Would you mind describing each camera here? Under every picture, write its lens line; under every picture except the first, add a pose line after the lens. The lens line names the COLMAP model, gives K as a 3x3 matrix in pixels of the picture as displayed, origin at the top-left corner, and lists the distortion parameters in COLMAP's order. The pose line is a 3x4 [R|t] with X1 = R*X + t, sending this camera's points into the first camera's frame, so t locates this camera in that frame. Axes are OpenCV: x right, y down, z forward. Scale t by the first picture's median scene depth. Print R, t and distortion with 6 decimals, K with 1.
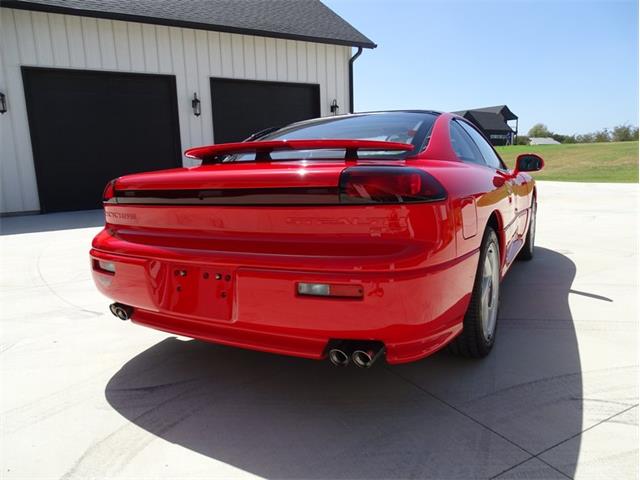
lens RADIAL K [[459.6, 0, 320.0], [0, 459.6, 240.0], [0, 0, 1]] dist [-0.004208, -0.003657]
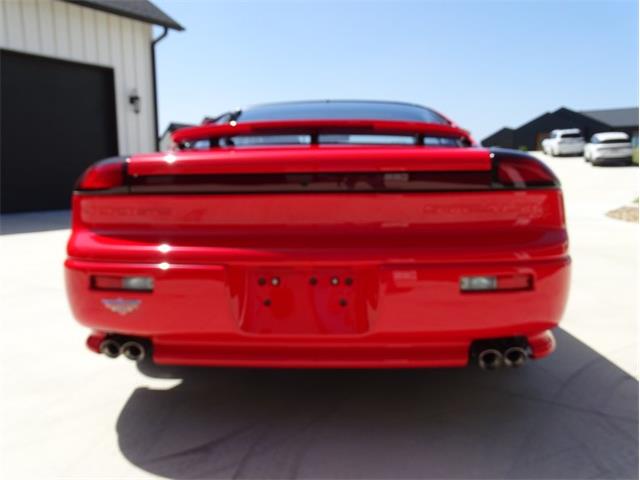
lens RADIAL K [[544.9, 0, 320.0], [0, 544.9, 240.0], [0, 0, 1]] dist [0.030394, -0.005337]
pose [[0.902708, -0.025574, 0.429492, -0.362593], [0.046340, 0.998204, -0.037960, 0.024030], [-0.427750, 0.054169, 0.902272, 0.082212]]
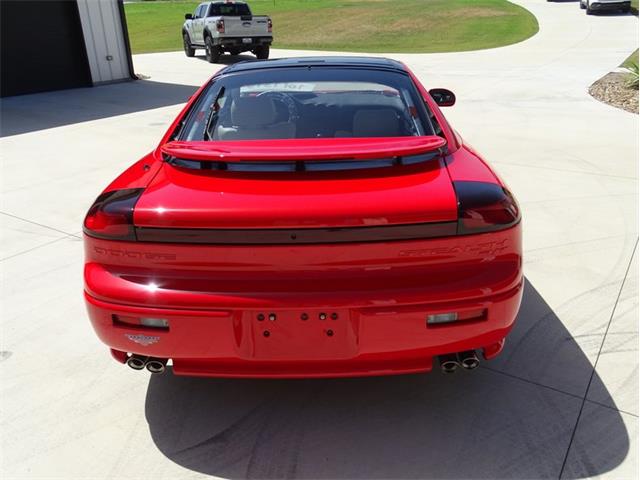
lens RADIAL K [[544.9, 0, 320.0], [0, 544.9, 240.0], [0, 0, 1]] dist [0.030394, -0.005337]
pose [[0.887634, -0.173432, 0.426647, -0.378505], [0.072914, 0.967622, 0.241641, -0.193299], [-0.454741, -0.183380, 0.871540, 0.025730]]
